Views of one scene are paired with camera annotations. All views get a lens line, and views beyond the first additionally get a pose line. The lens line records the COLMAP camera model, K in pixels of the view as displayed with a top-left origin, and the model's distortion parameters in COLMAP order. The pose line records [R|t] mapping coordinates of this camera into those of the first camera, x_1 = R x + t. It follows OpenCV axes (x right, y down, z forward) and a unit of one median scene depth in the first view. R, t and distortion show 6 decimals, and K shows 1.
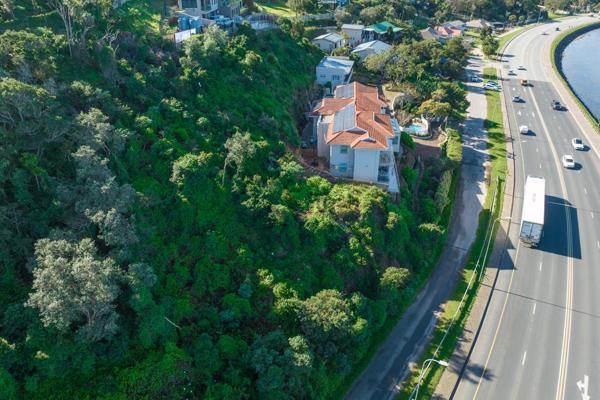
lens RADIAL K [[426.2, 0, 299.5], [0, 426.2, 199.4], [0, 0, 1]] dist [-0.037308, 0.009371]
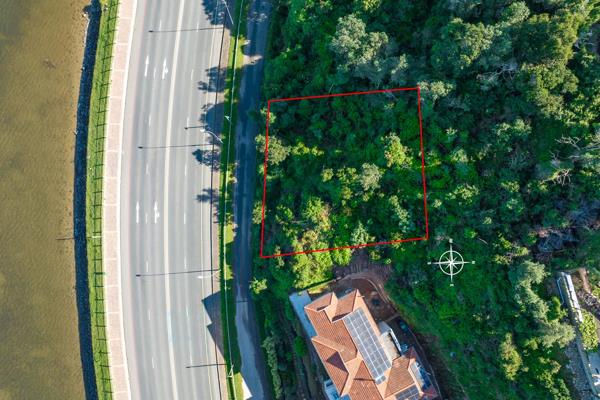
lens RADIAL K [[426.2, 0, 299.5], [0, 426.2, 199.4], [0, 0, 1]] dist [-0.037308, 0.009371]
pose [[-0.831238, 0.555908, 0.003052, 0.067576], [-0.250063, -0.378807, 0.891052, -1.213634], [0.496499, 0.739913, 0.453891, 0.327783]]
